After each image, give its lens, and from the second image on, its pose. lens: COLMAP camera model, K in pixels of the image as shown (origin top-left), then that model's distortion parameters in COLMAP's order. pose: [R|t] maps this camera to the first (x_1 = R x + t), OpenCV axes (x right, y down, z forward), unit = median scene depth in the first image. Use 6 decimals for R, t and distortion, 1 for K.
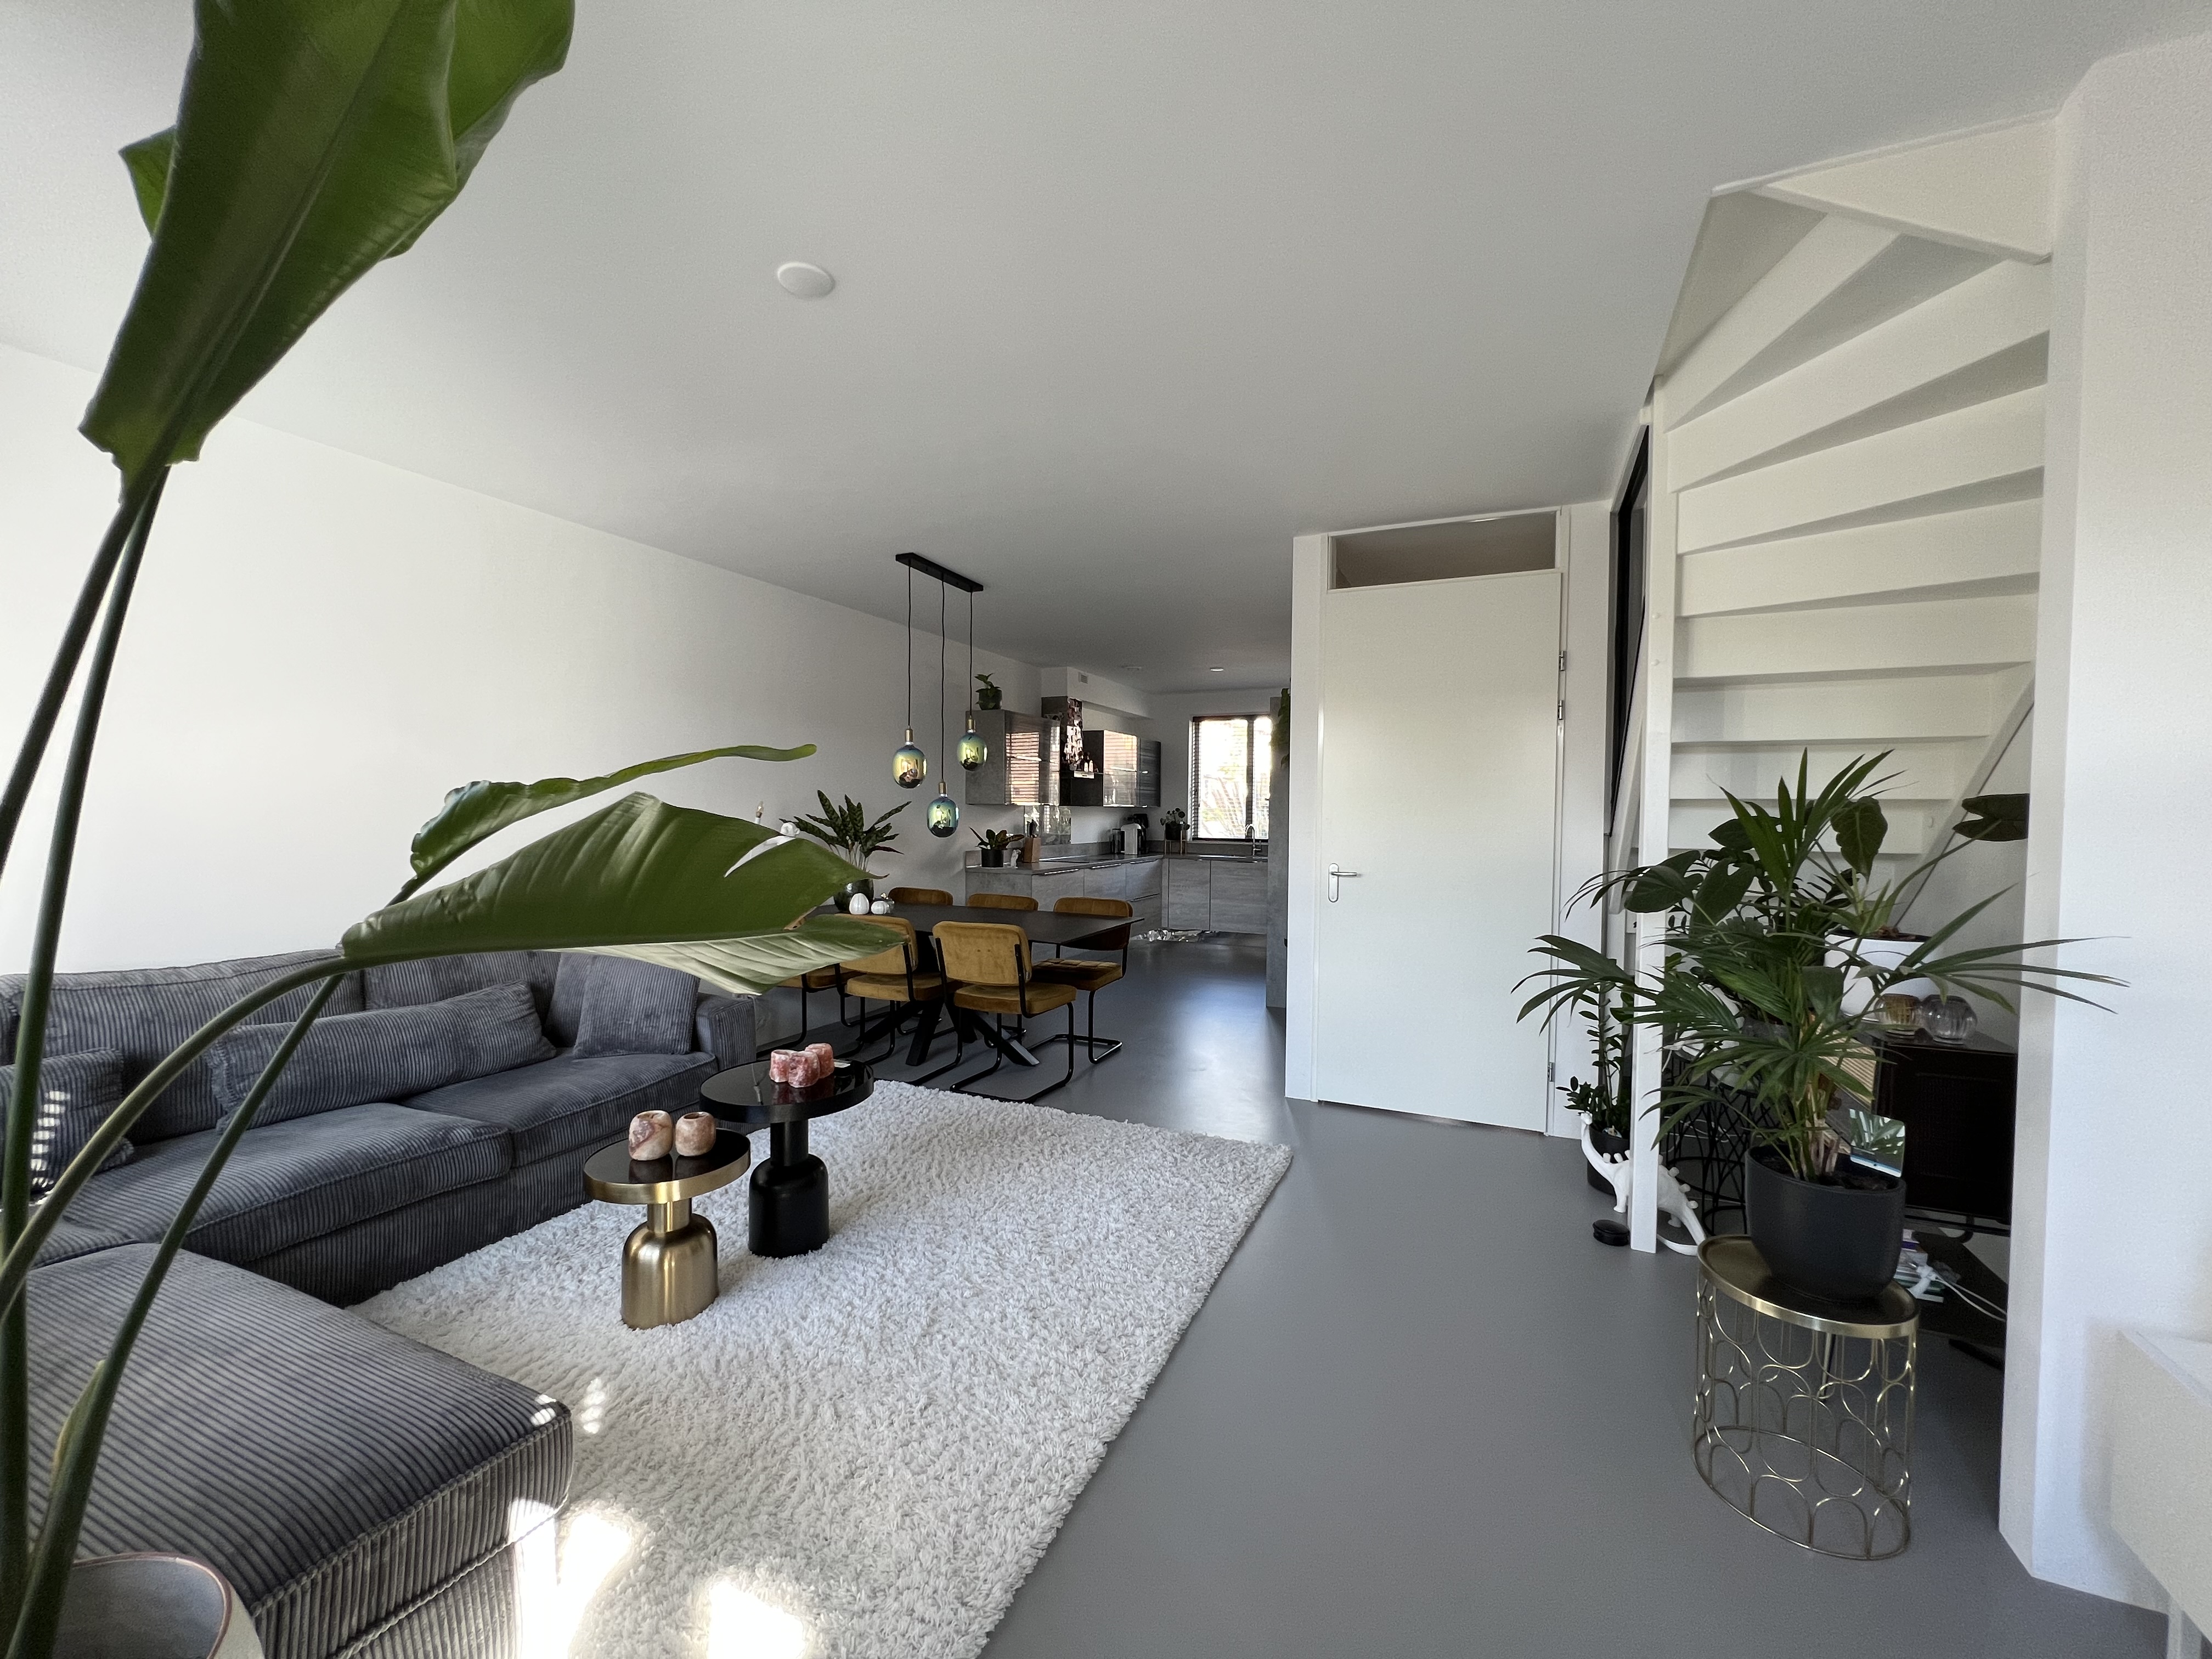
lens RADIAL K [[886.9, 0, 1102.2], [0, 886.9, 841.1], [0, 0, 1]] dist [-0.000898, 0.000547]
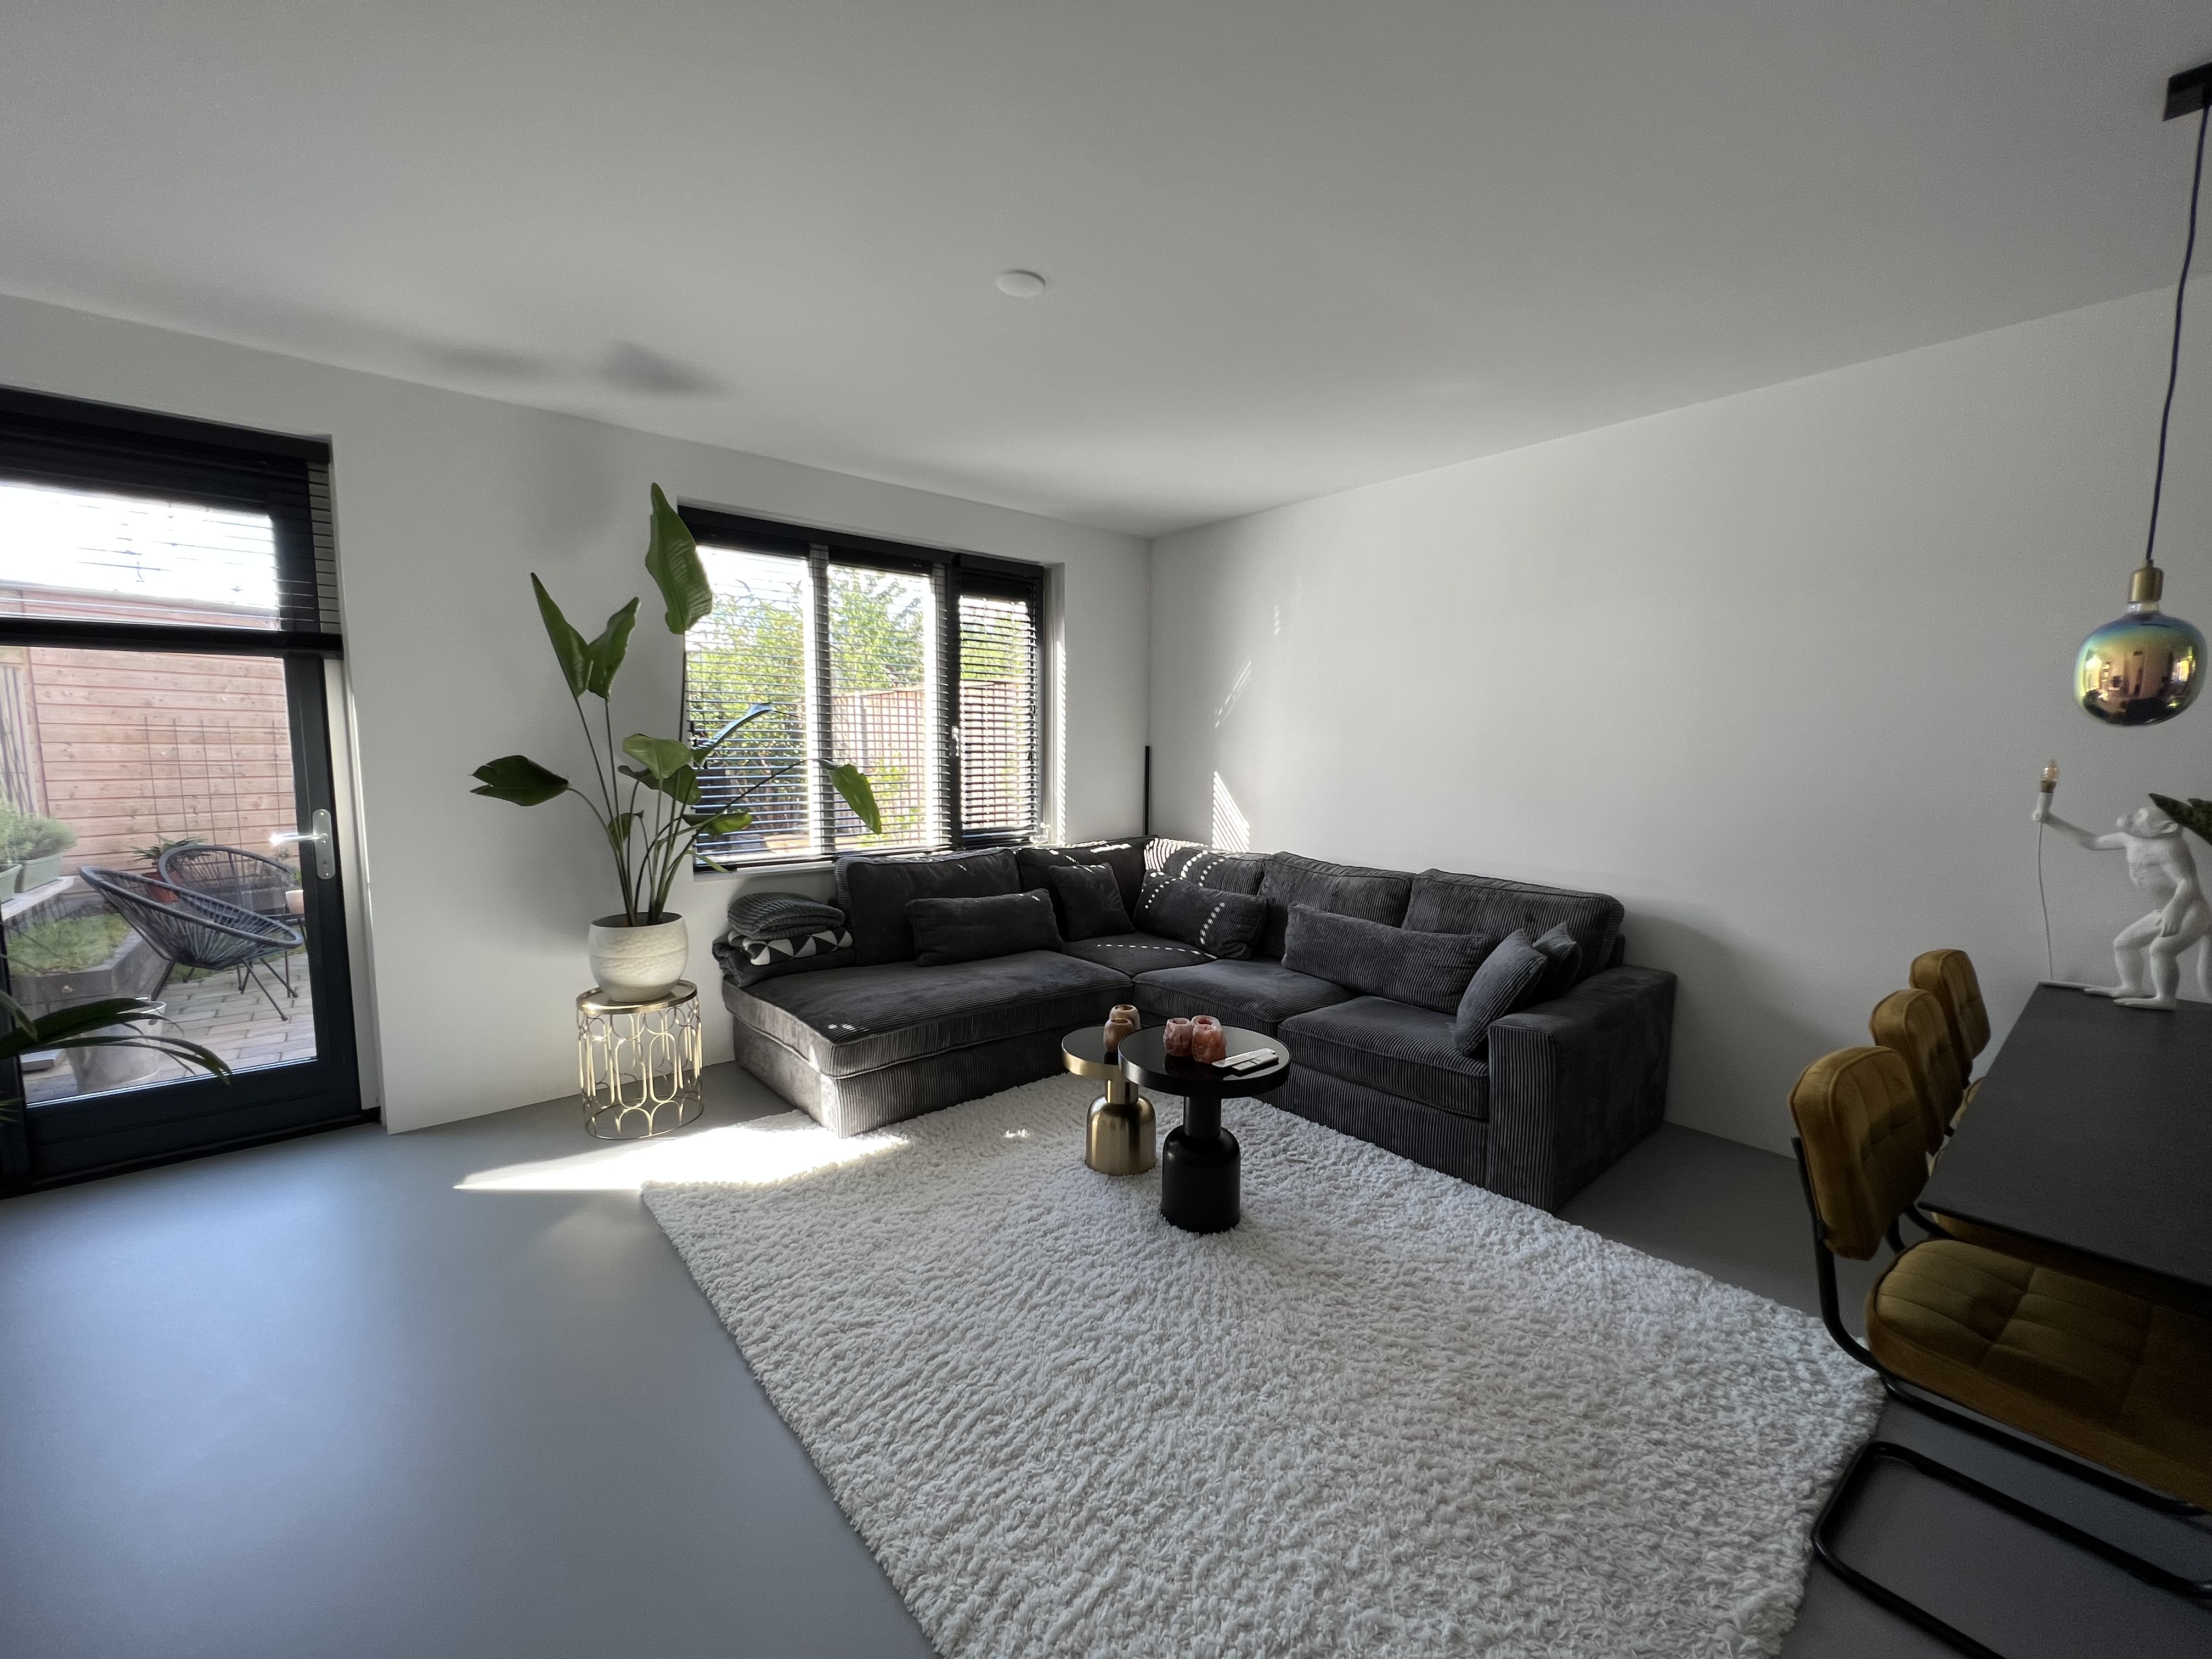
lens RADIAL K [[883.7, 0, 1100.1], [0, 883.7, 832.9], [0, 0, 1]] dist [-0.000614, 0.000507]
pose [[-0.422198, 0.077632, -0.903173, 0.397949], [-0.041724, 0.993606, 0.104909, -0.044180], [0.905543, 0.081976, -0.416260, 0.942358]]
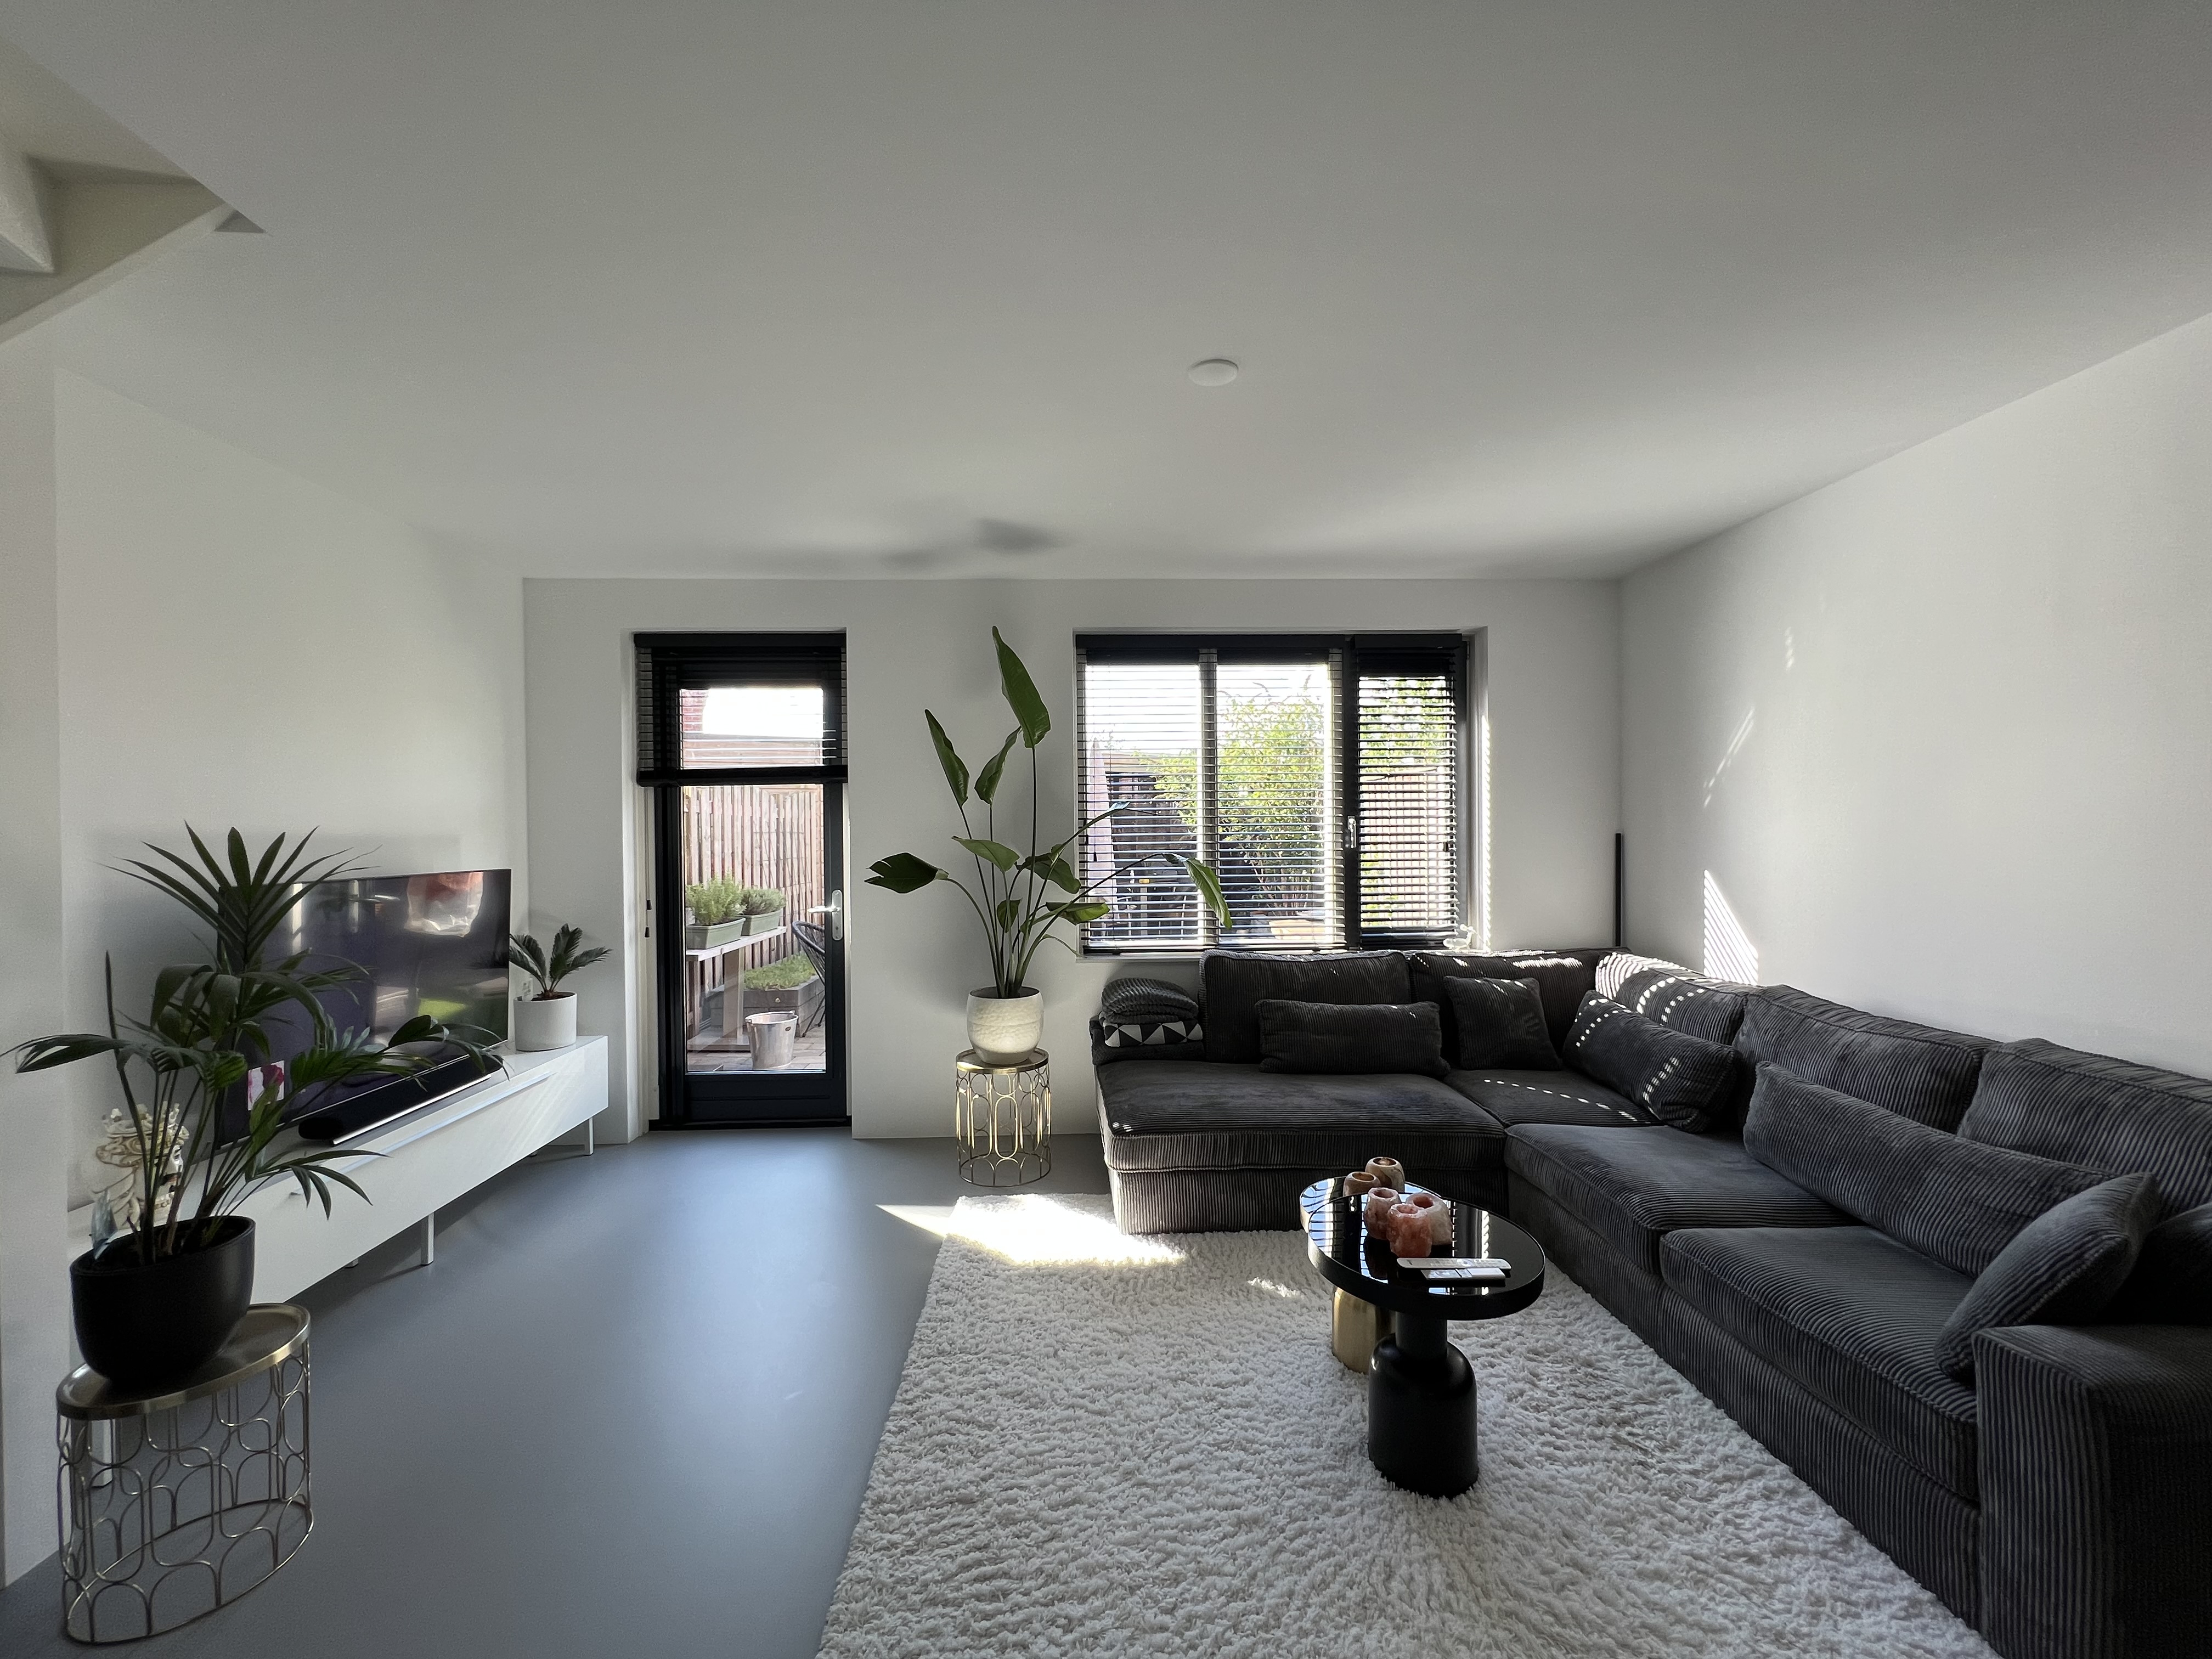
lens RADIAL K [[886.9, 0, 1104.2], [0, 886.9, 831.1], [0, 0, 1]] dist [-0.000898, 0.000547]
pose [[-0.891712, 0.000680, -0.452603, 0.160770], [-0.014436, 0.999447, 0.029944, -0.065960], [0.452374, 0.033235, -0.891209, 1.128267]]
